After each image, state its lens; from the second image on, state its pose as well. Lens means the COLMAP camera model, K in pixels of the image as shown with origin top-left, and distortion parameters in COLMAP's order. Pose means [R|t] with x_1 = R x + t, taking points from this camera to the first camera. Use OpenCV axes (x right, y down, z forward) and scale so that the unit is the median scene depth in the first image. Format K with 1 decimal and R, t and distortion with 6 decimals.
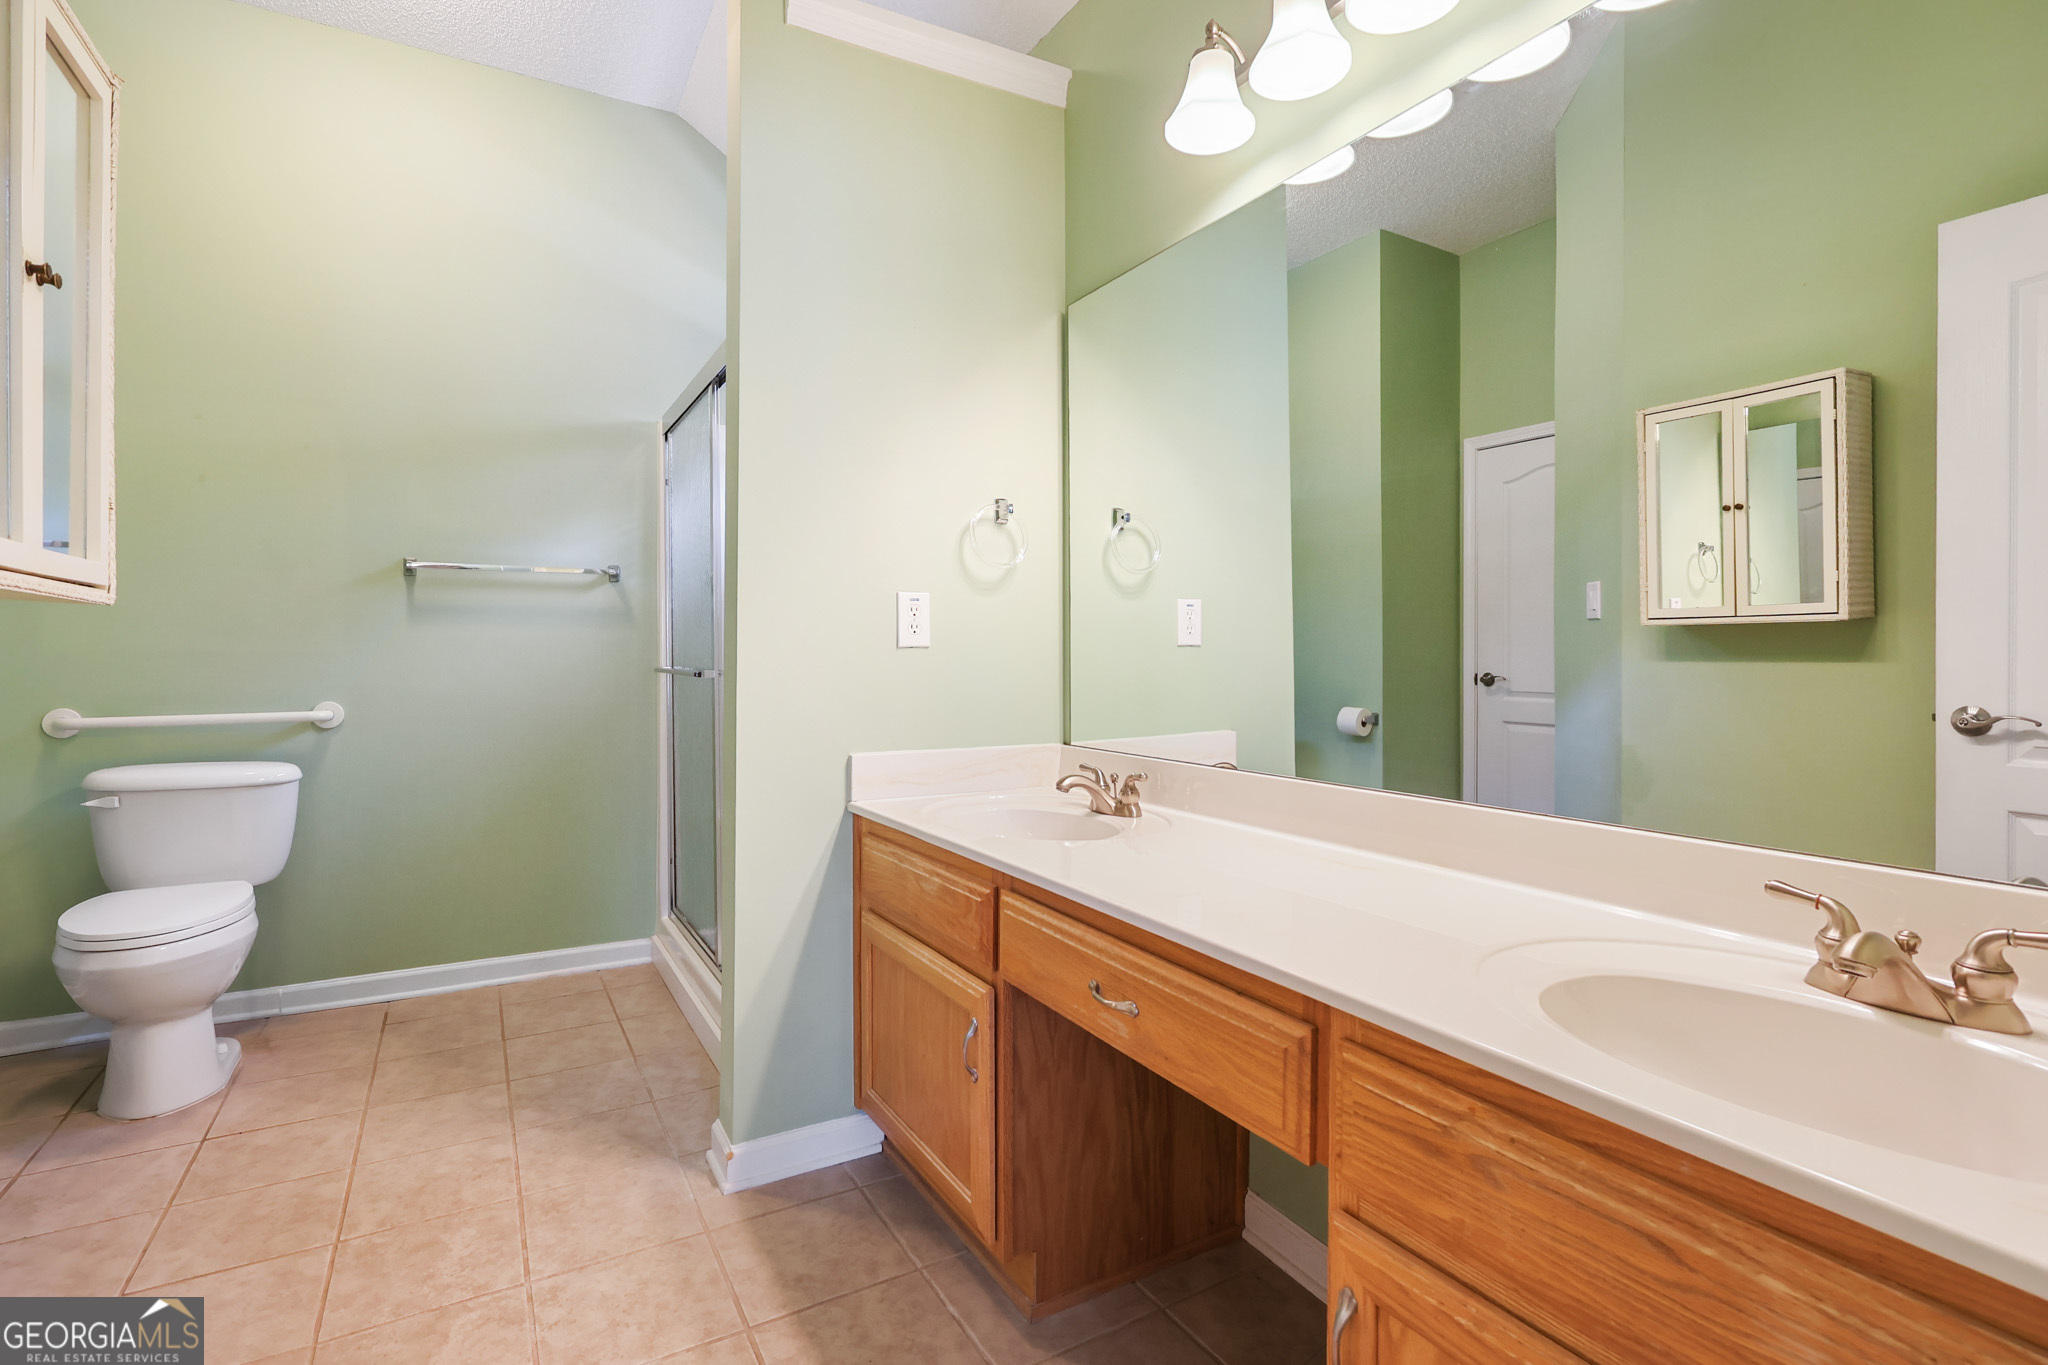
lens RADIAL K [[969.5, 0, 1001.9], [0, 969.5, 651.4], [0, 0, 1]] dist [-0.004780, 0.001344]
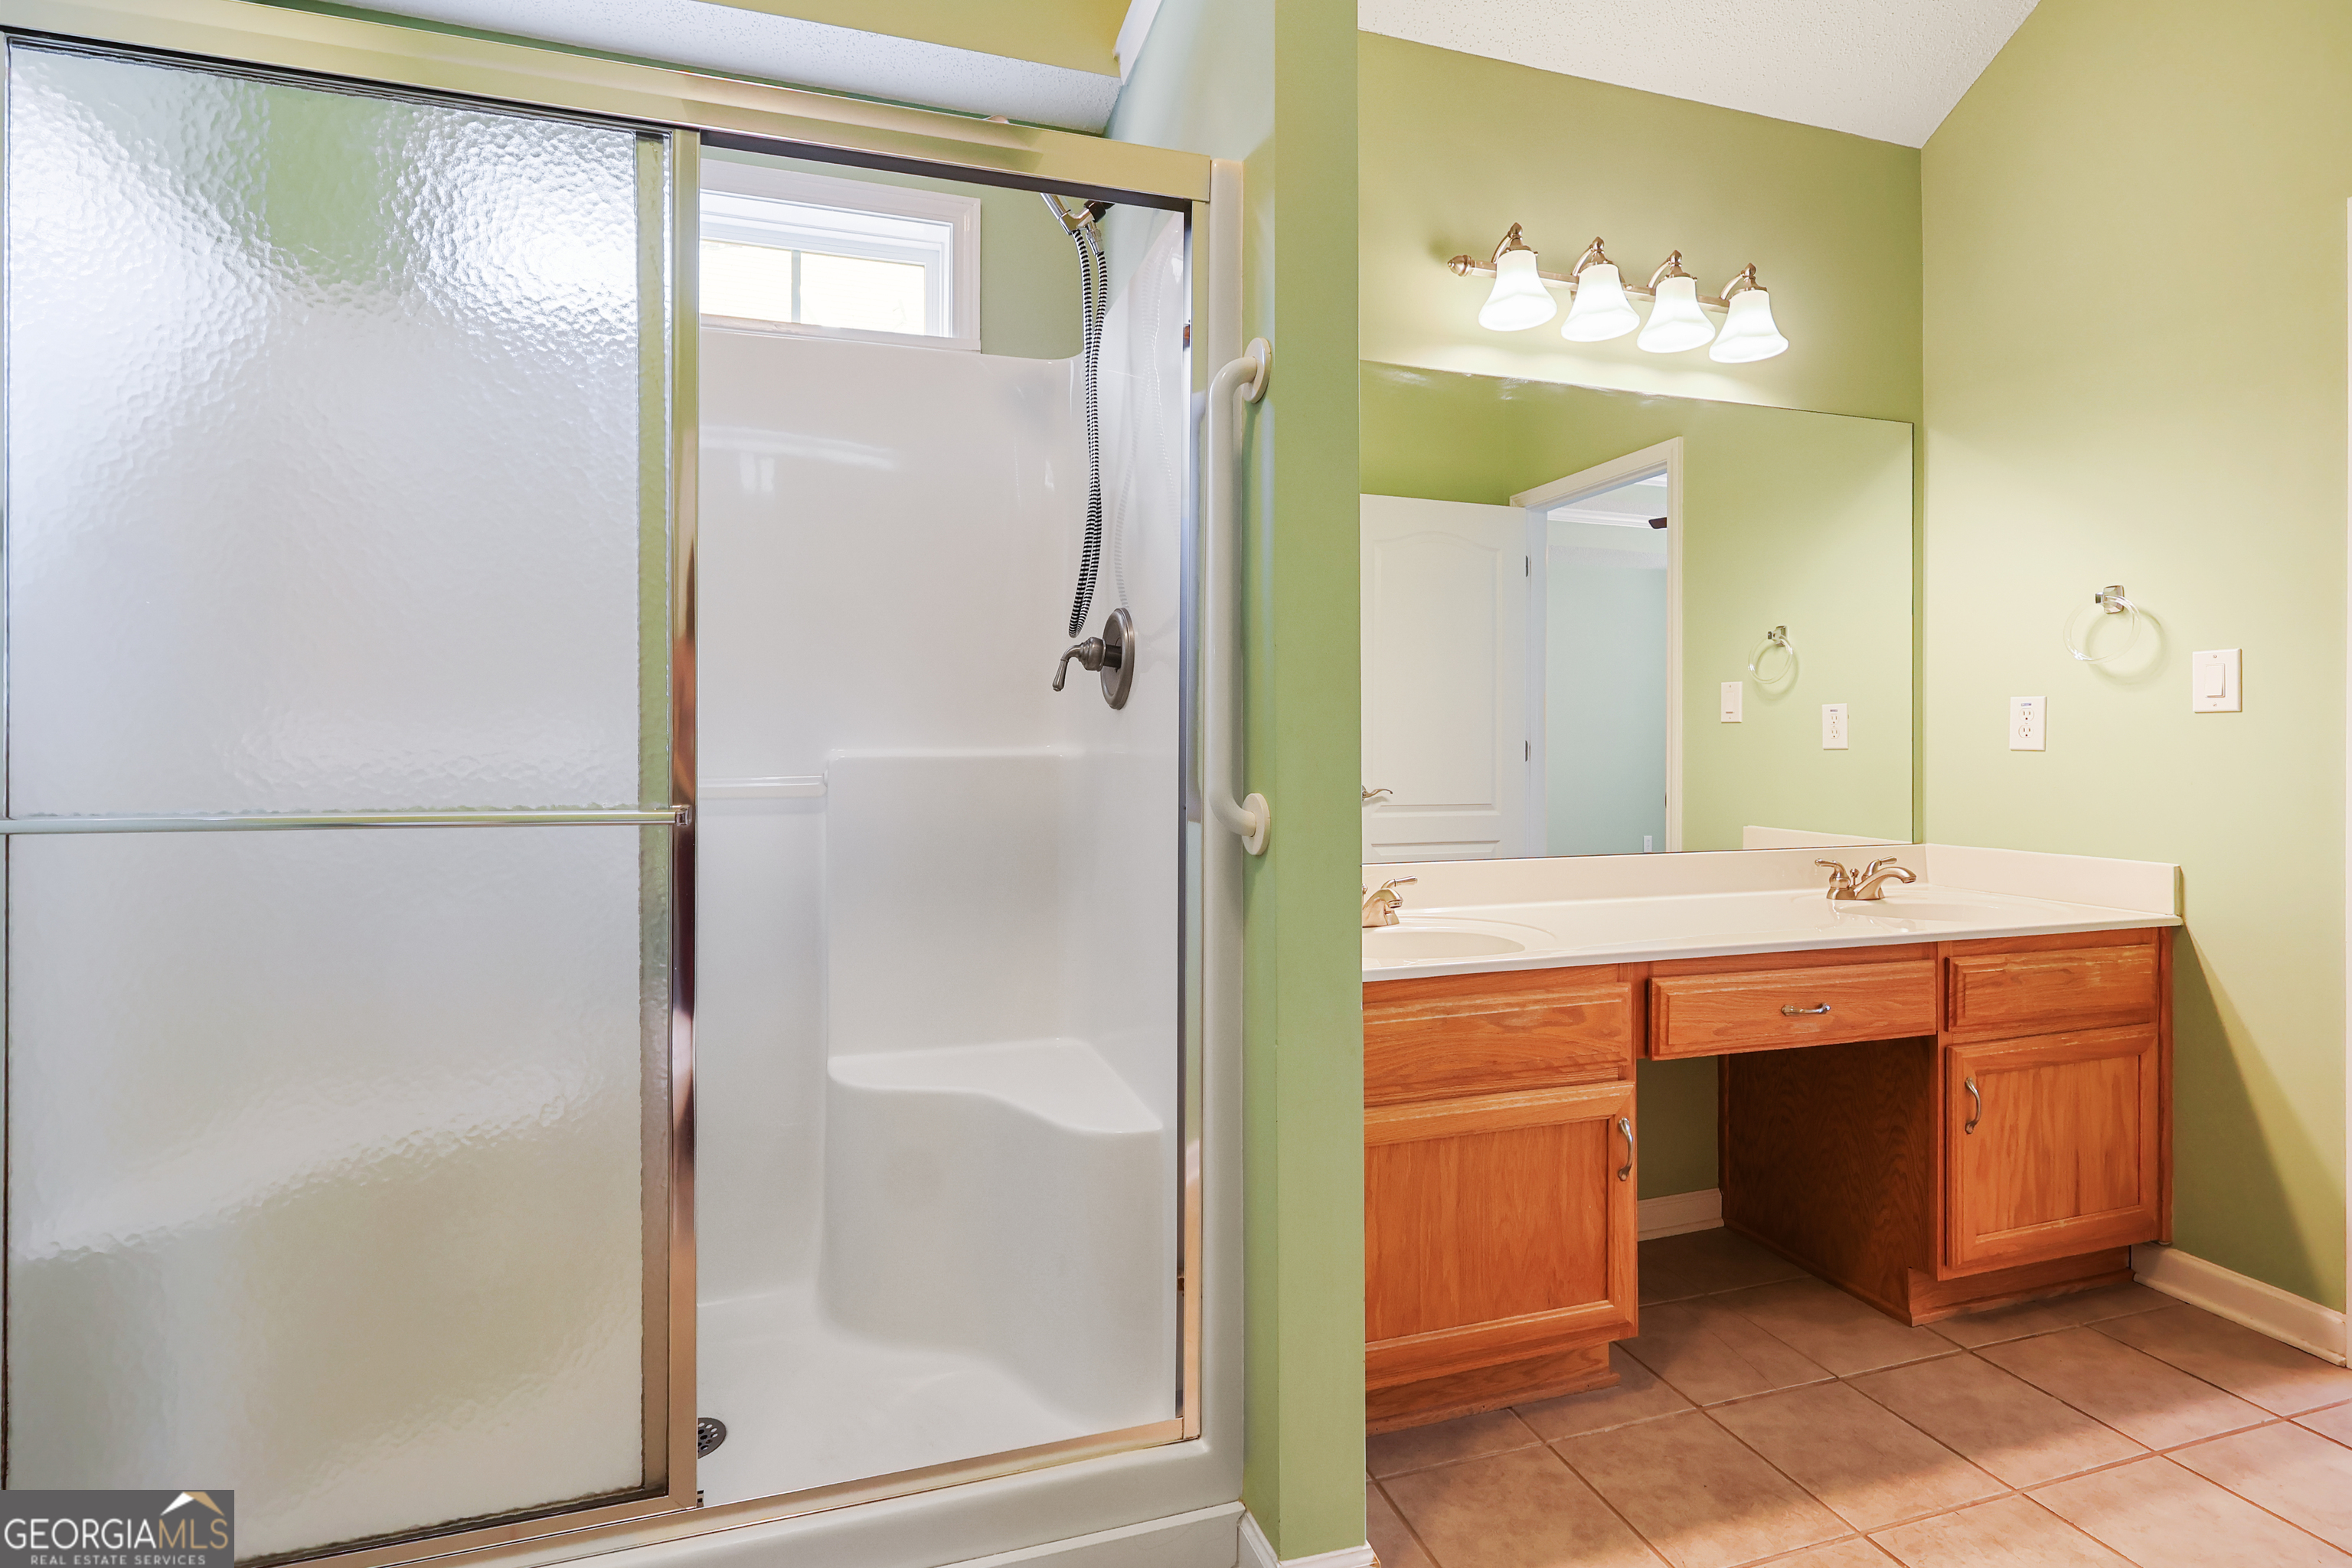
lens RADIAL K [[1113.4, 0, 1178.7], [0, 1113.4, 769.5], [0, 0, 1]] dist [-0.004780, 0.001344]
pose [[0.197002, -0.010980, 0.980342, -1.293808], [-0.000622, 0.999936, 0.011325, 0.003146], [-0.980403, -0.002841, 0.196982, 1.270246]]
